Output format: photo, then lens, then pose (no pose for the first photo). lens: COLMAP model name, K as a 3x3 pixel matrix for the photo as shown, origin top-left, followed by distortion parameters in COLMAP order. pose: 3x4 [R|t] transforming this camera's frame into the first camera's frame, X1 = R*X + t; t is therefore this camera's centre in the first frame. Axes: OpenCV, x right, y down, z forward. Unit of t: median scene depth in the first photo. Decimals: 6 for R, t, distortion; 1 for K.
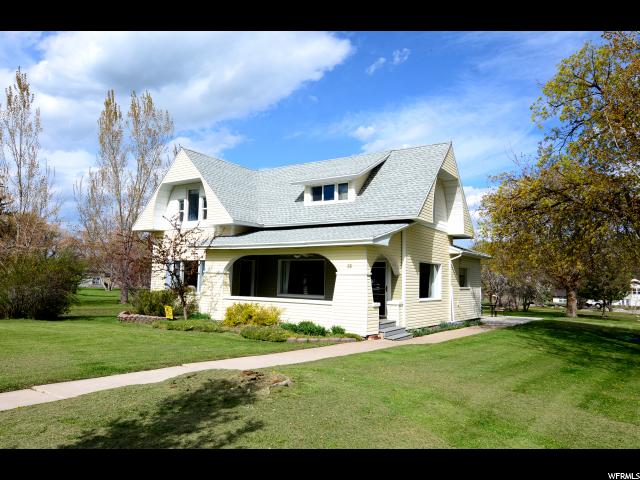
lens RADIAL K [[476.7, 0, 321.1], [0, 476.7, 237.9], [0, 0, 1]] dist [-0.003991, -0.001322]
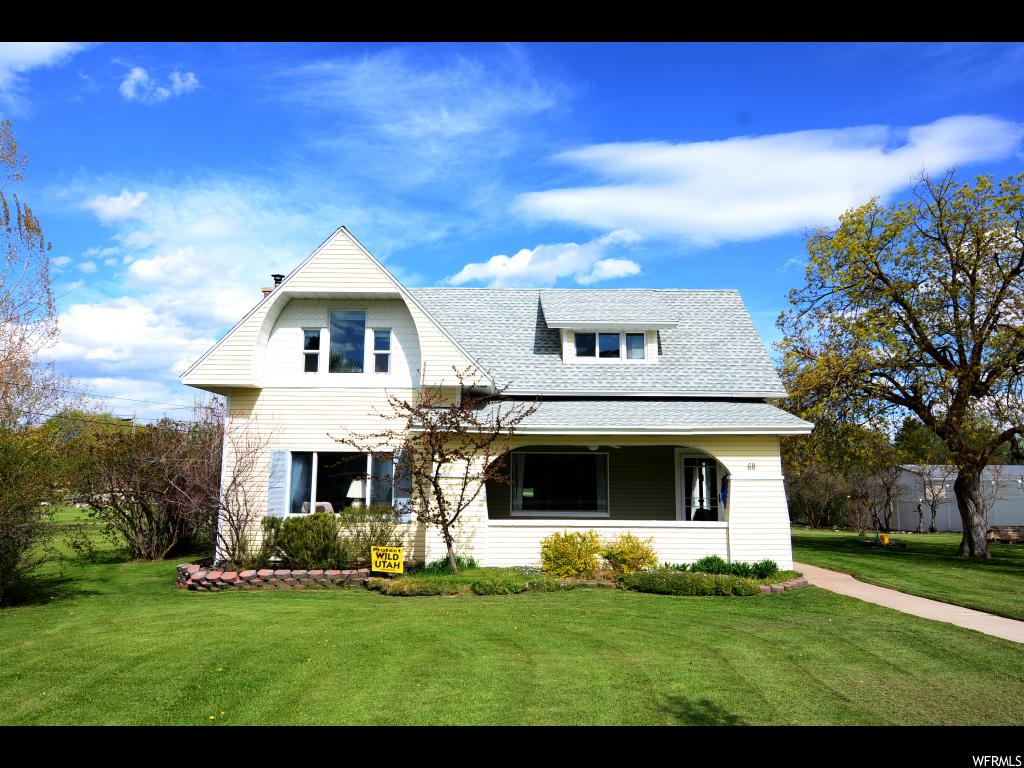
lens RADIAL K [[762.8, 0, 513.8], [0, 762.8, 380.7], [0, 0, 1]] dist [-0.003991, -0.001322]
pose [[0.796620, 0.060782, 0.601416, -0.613641], [-0.036842, 0.997964, -0.052059, 0.006222], [-0.603356, 0.019314, 0.797238, 0.263989]]
